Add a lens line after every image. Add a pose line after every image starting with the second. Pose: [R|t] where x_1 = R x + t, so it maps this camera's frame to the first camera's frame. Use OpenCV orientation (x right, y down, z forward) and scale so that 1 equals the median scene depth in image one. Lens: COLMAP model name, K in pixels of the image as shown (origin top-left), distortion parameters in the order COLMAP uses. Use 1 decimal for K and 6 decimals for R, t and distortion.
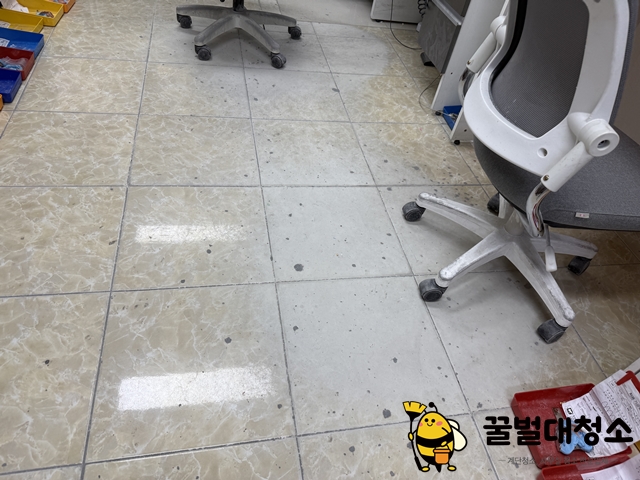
lens RADIAL K [[450.8, 0, 330.9], [0, 450.8, 240.7], [0, 0, 1]] dist [0.076716, -0.076099]
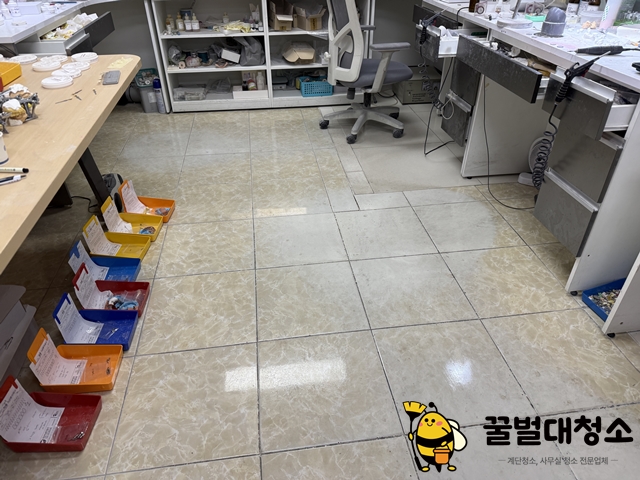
lens RADIAL K [[454.2, 0, 328.9], [0, 454.2, 242.6], [0, 0, 1]] dist [0.110101, -0.199421]
pose [[0.989288, -0.091568, -0.113688, -0.139639], [0.068541, 0.978984, -0.192074, -0.269974], [0.128887, 0.182224, 0.974773, 0.062424]]
